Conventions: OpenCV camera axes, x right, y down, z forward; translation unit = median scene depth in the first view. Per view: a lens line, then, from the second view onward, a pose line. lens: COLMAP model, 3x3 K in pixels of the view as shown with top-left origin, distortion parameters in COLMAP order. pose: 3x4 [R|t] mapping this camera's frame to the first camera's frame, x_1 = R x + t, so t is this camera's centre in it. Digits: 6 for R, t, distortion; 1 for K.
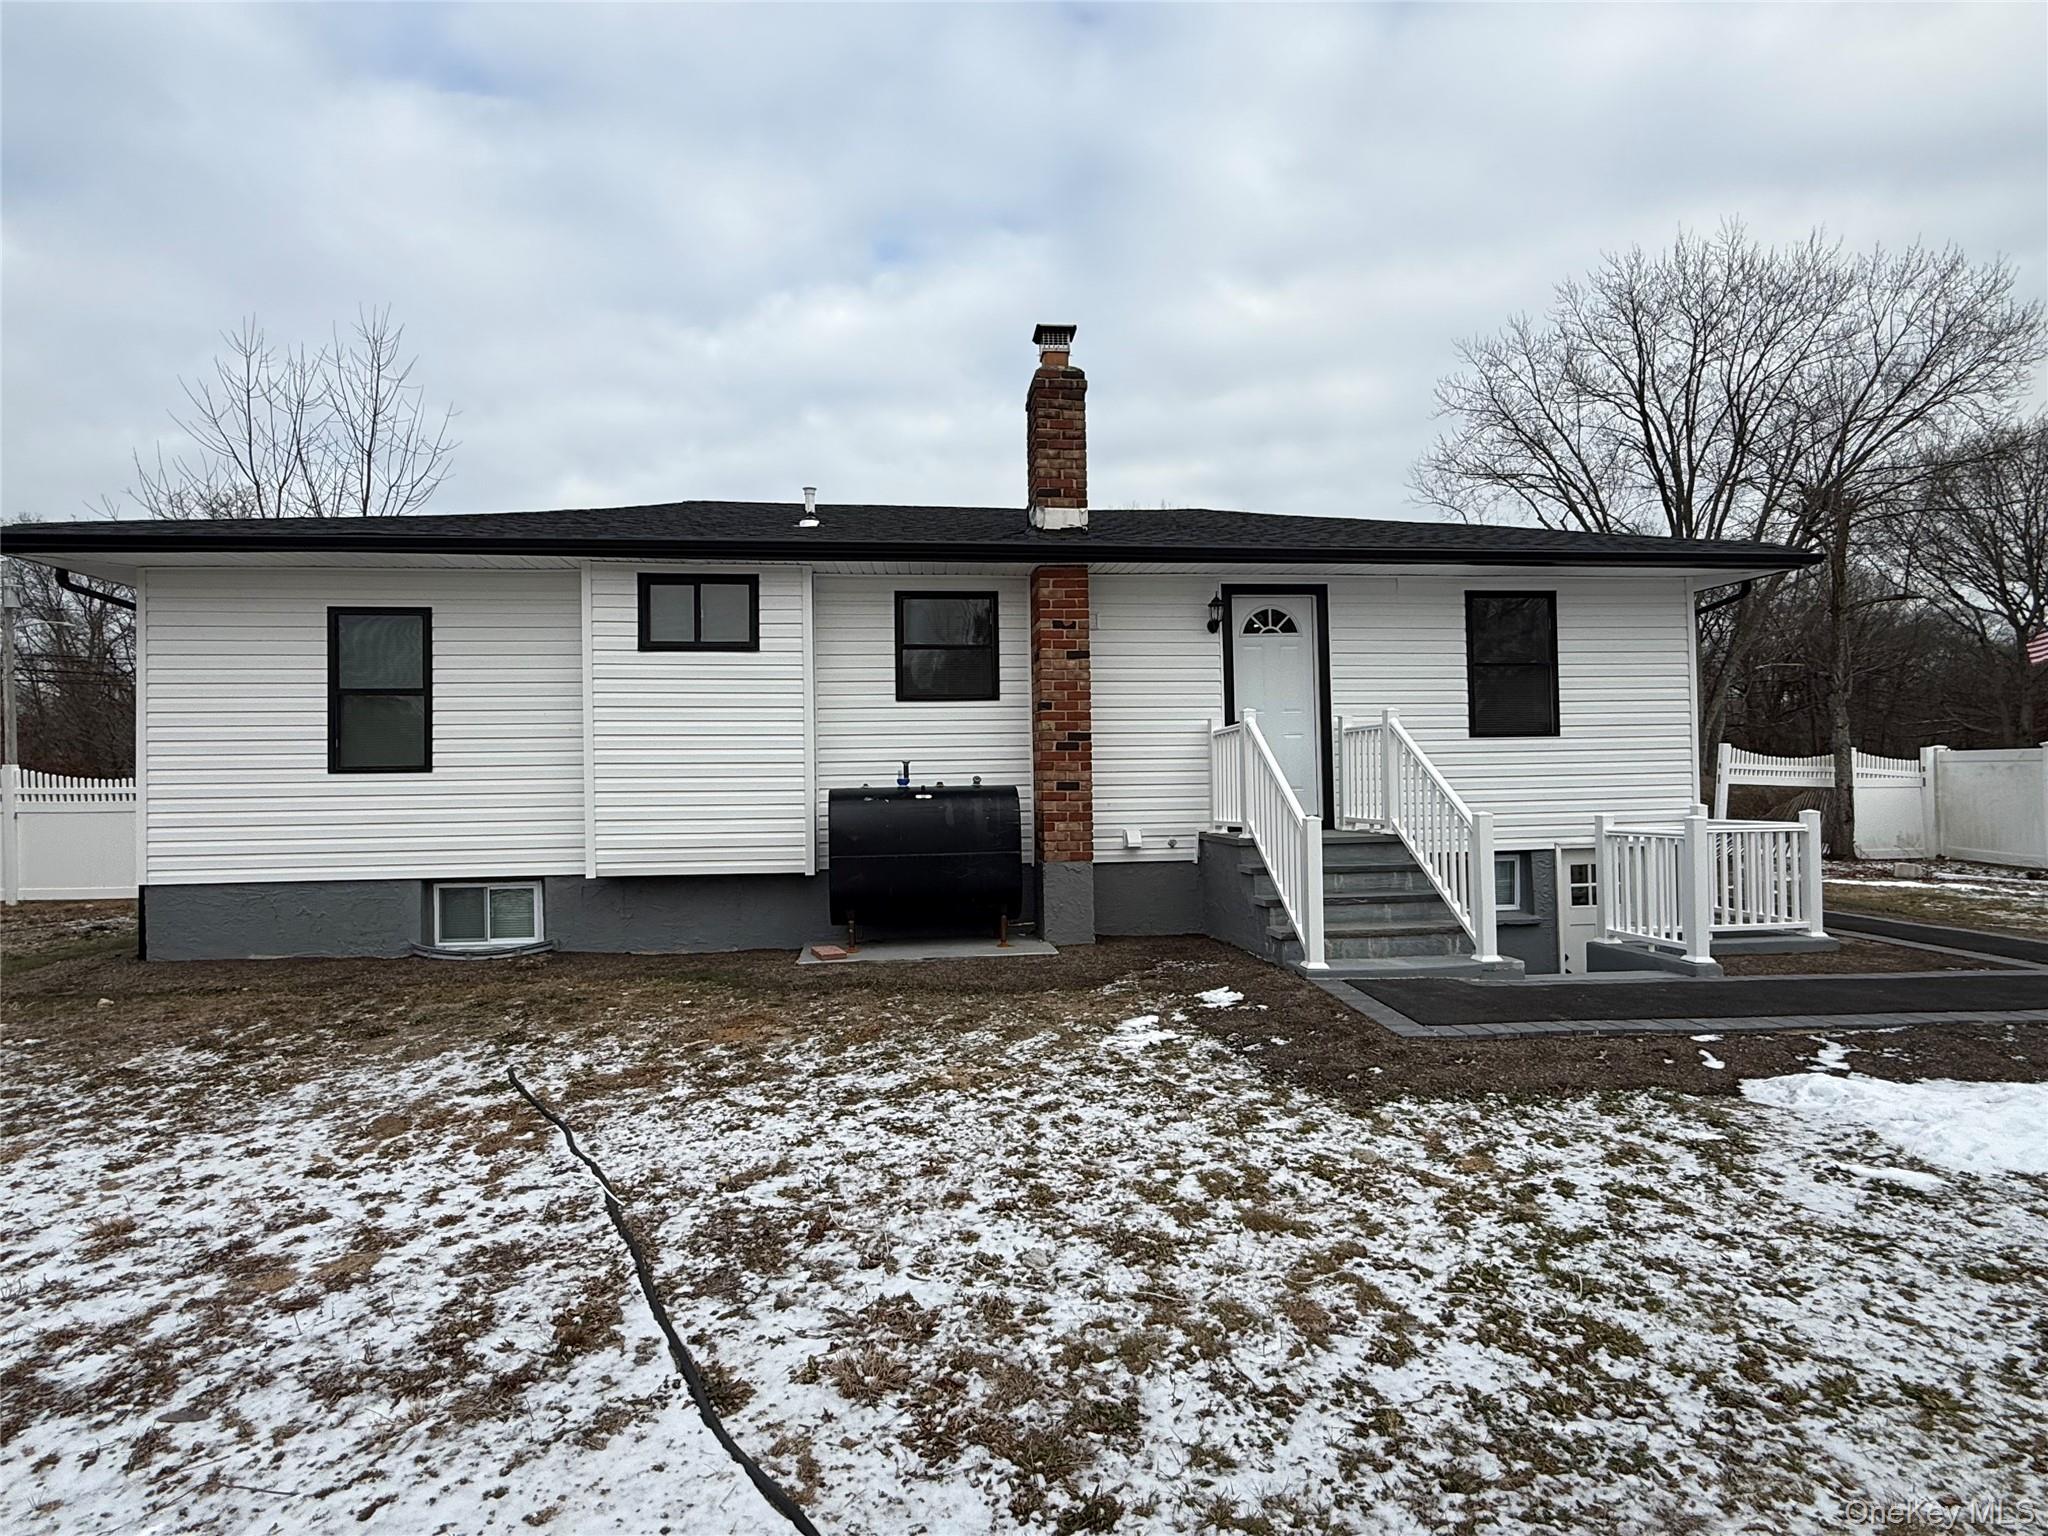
lens RADIAL K [[1079.6, 0, 1024.0], [0, 1079.6, 768.0], [0, 0, 1]] dist [-0.000893, -0.000234]
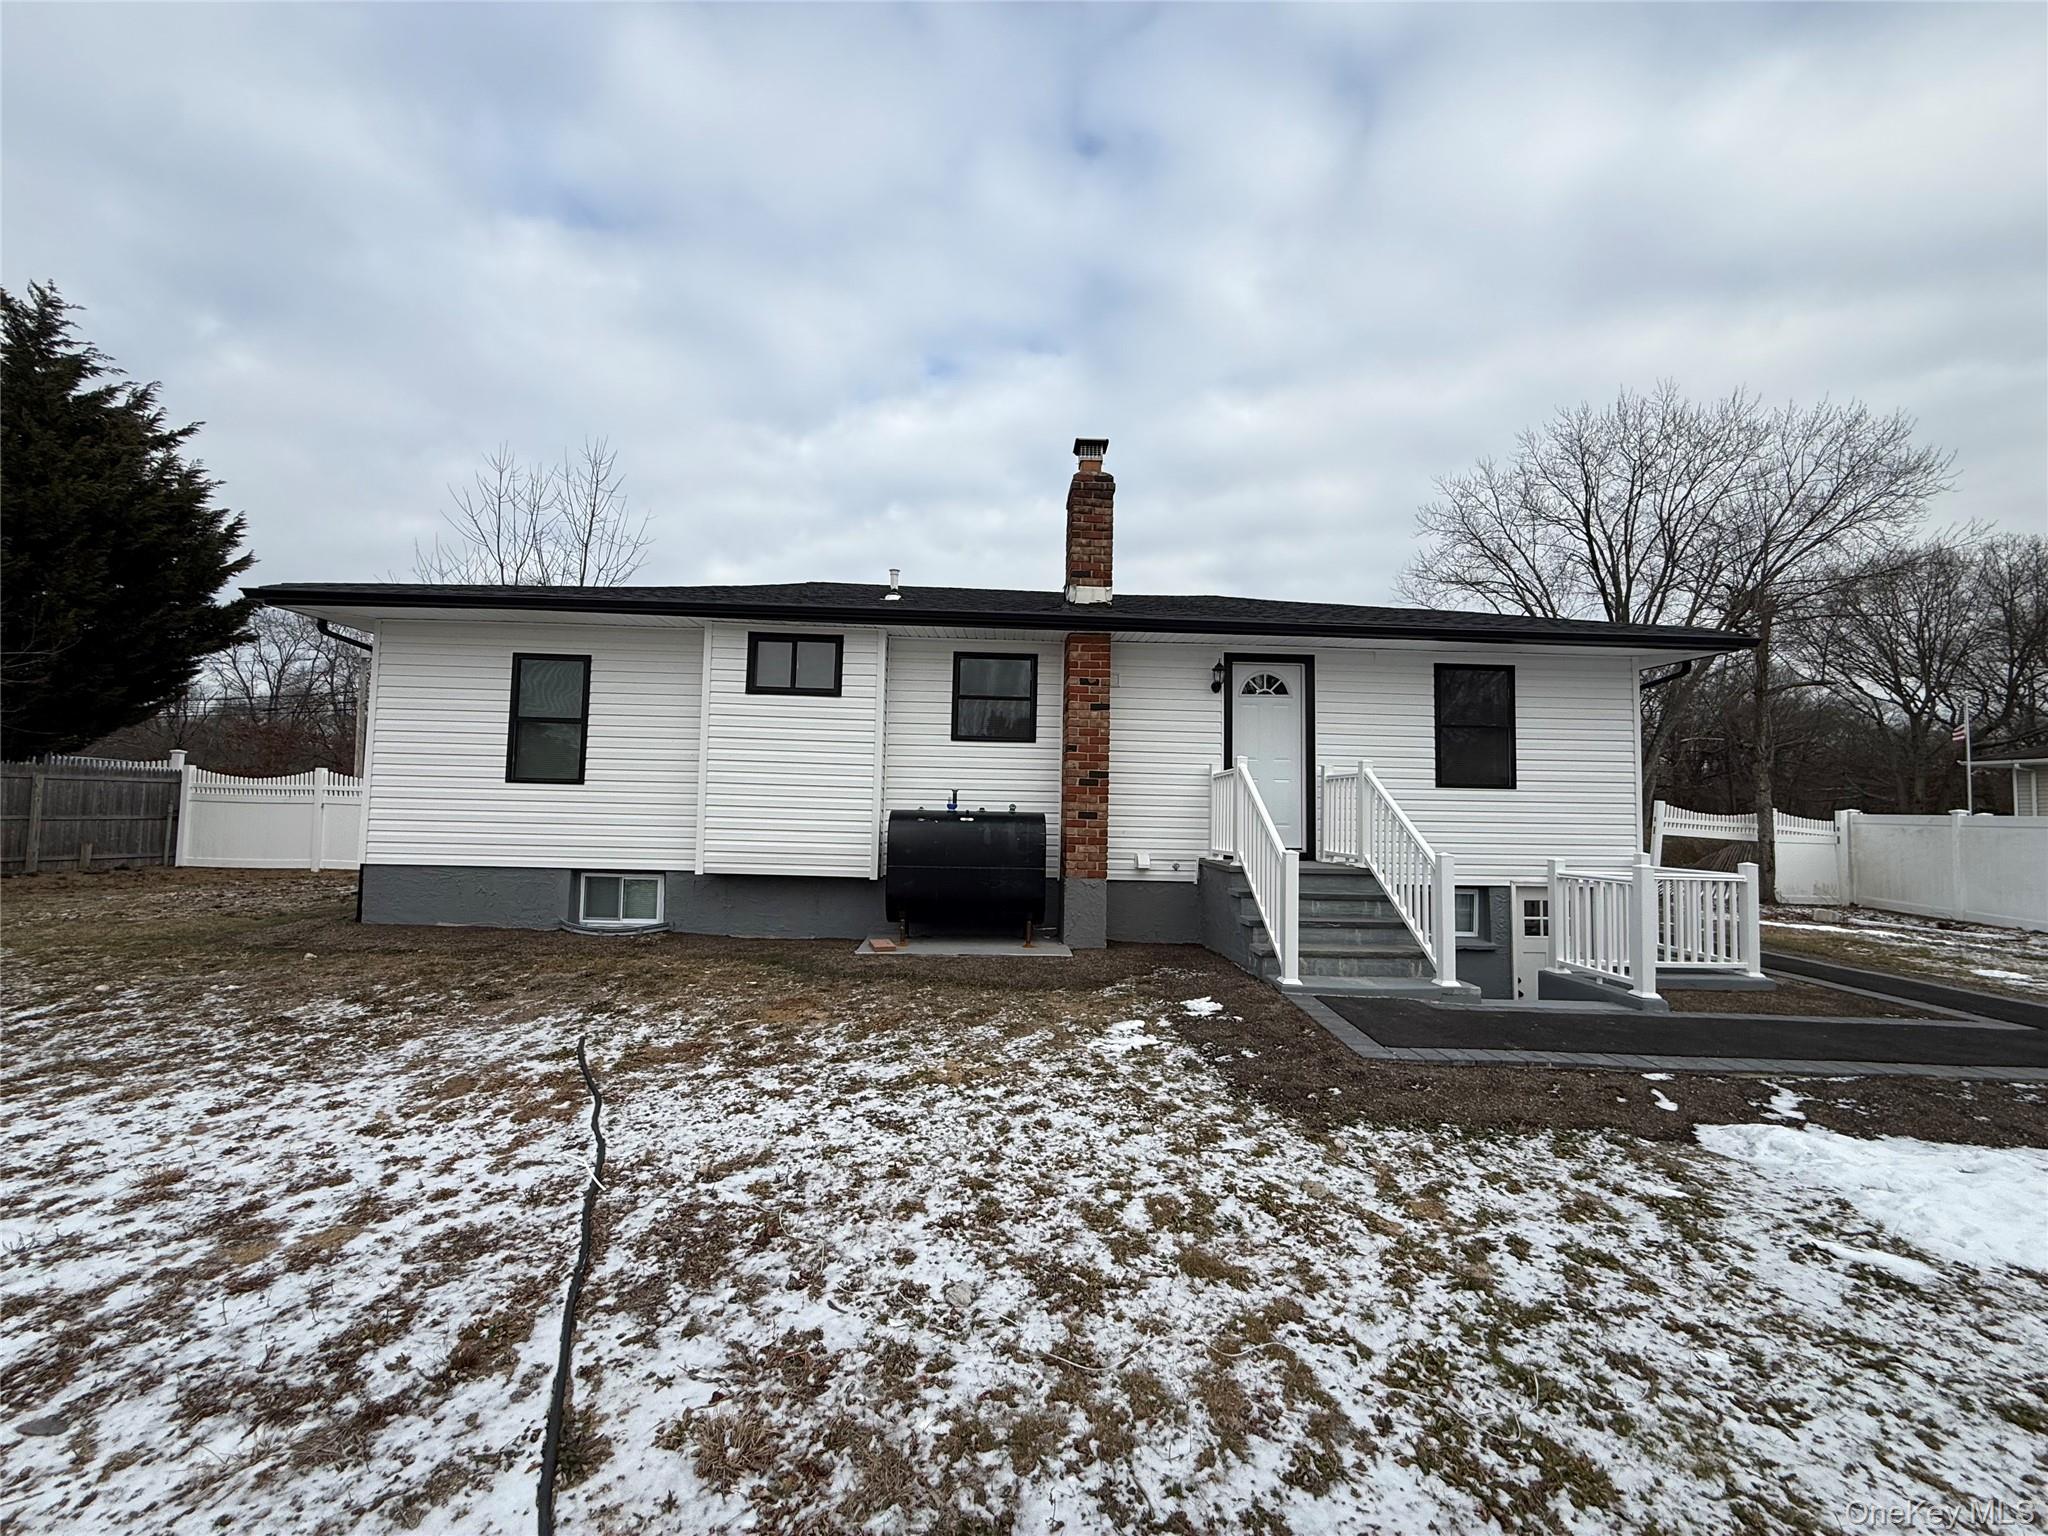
lens RADIAL K [[812.3, 0, 1021.3], [0, 812.3, 767.8], [0, 0, 1]] dist [-0.000453, -0.000650]
pose [[0.995754, 0.034861, -0.085200, 0.069024], [-0.037970, 0.998661, -0.035146, -0.002580], [0.083861, 0.038232, 0.995744, 0.147398]]
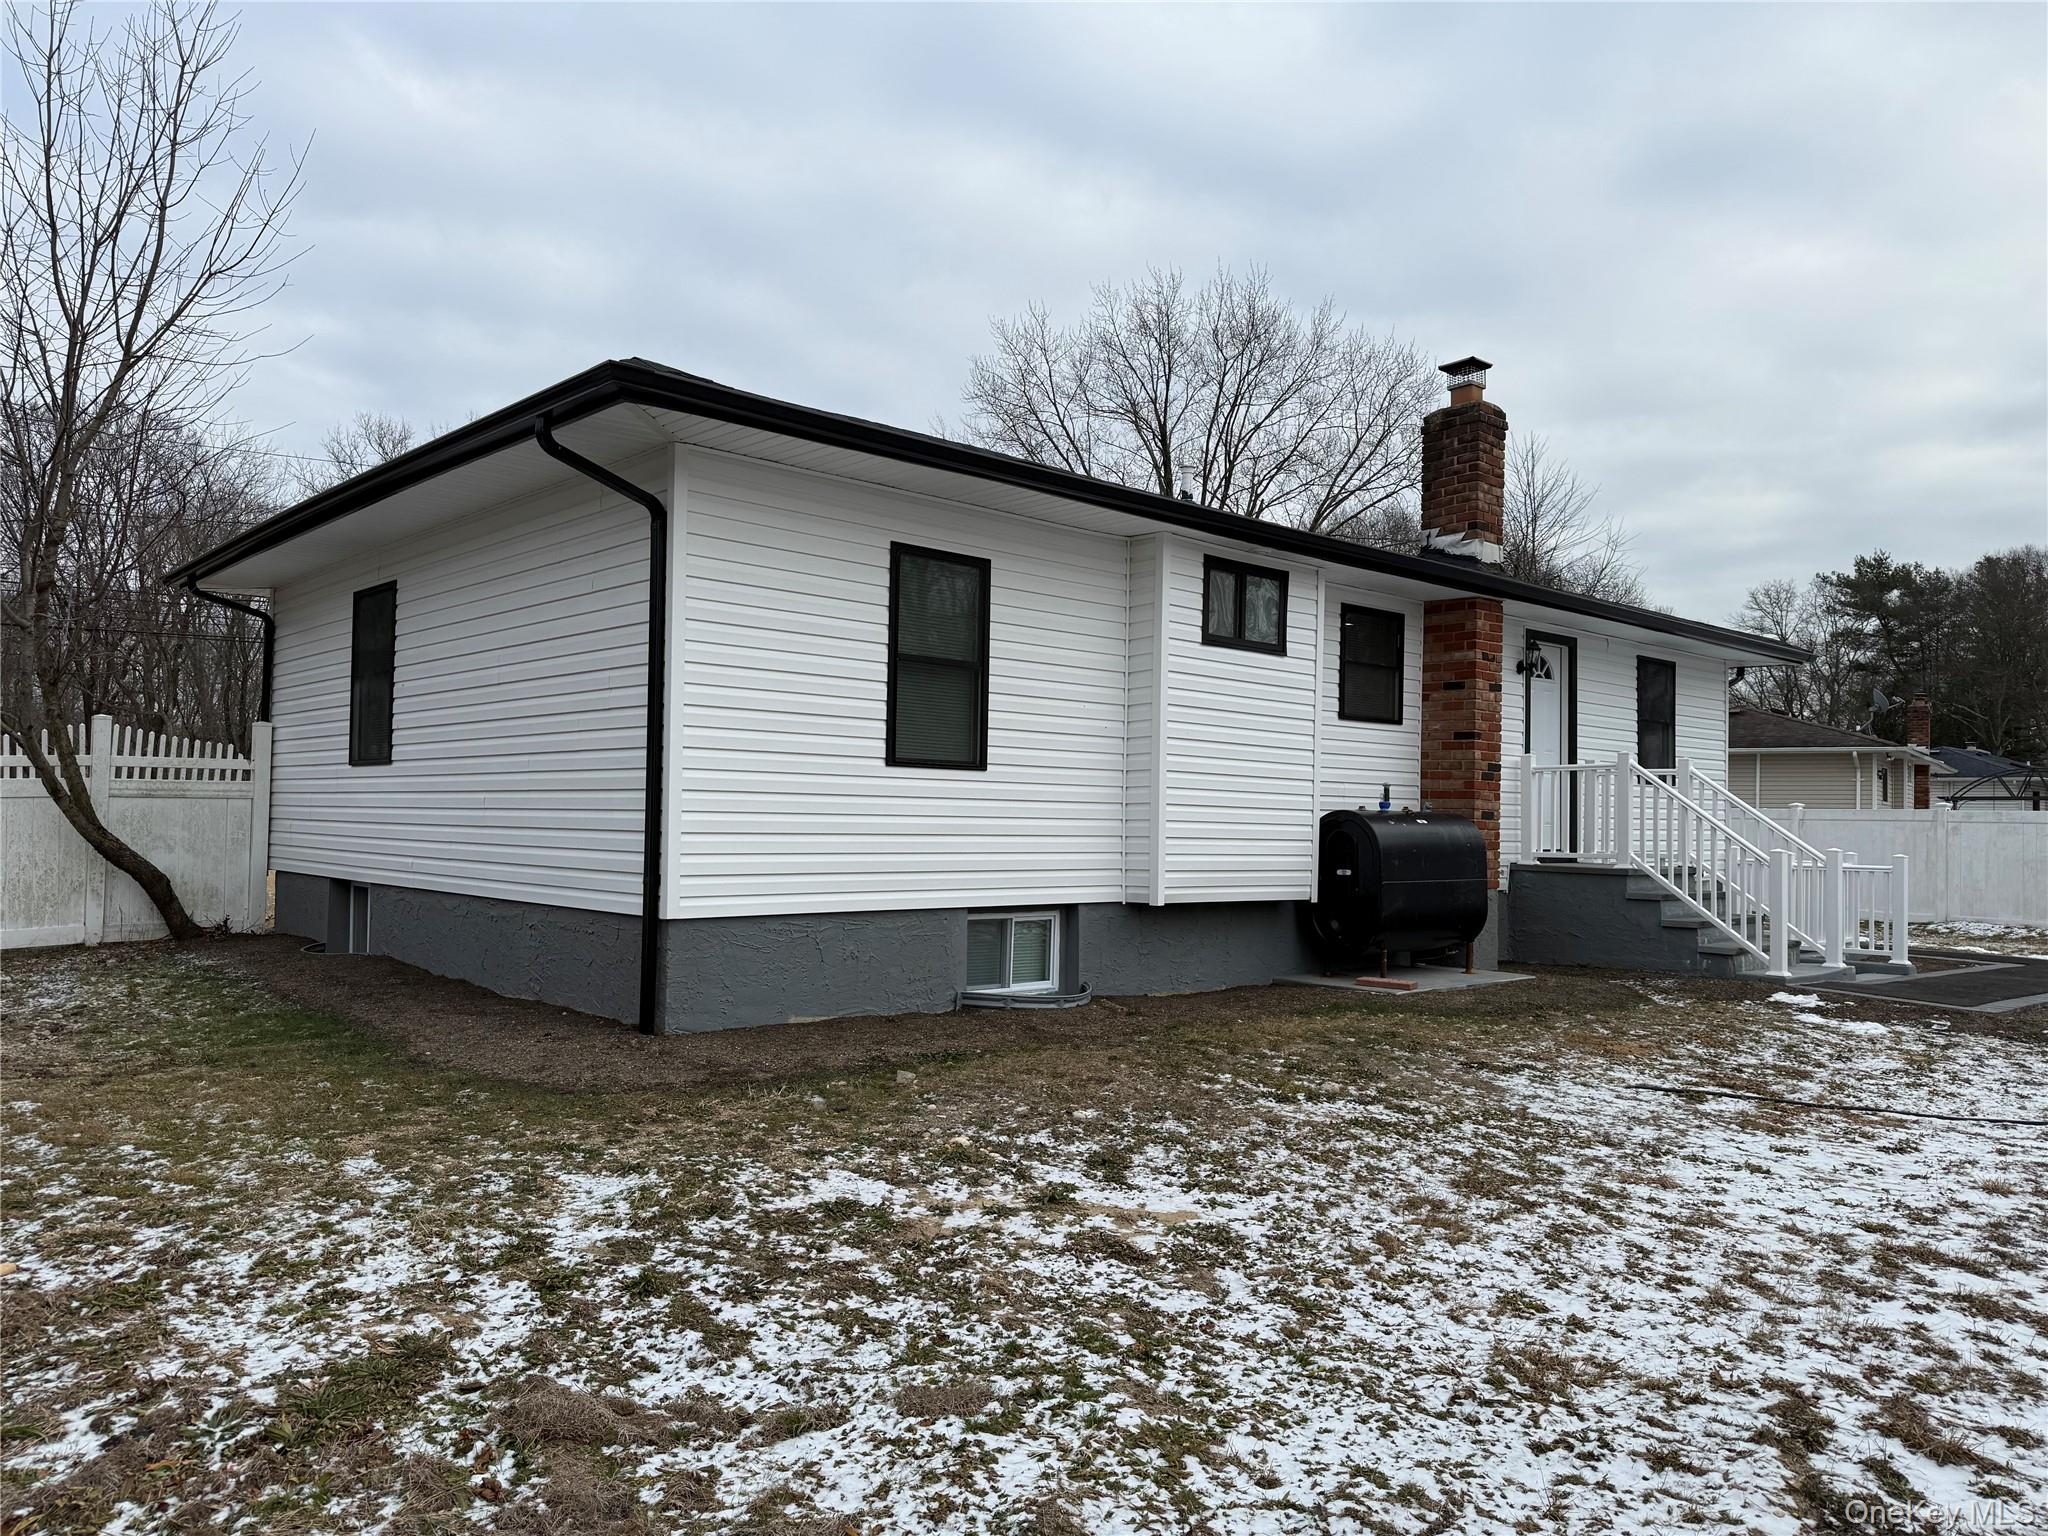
lens RADIAL K [[1444.7, 0, 1024.0], [0, 1444.7, 768.0], [0, 0, 1]] dist [0.124233, 0.000243]
pose [[0.812978, 0.051152, 0.580043, -1.813504], [-0.038440, 0.998676, -0.034194, 0.058350], [-0.581024, 0.005502, 0.813868, 0.213788]]
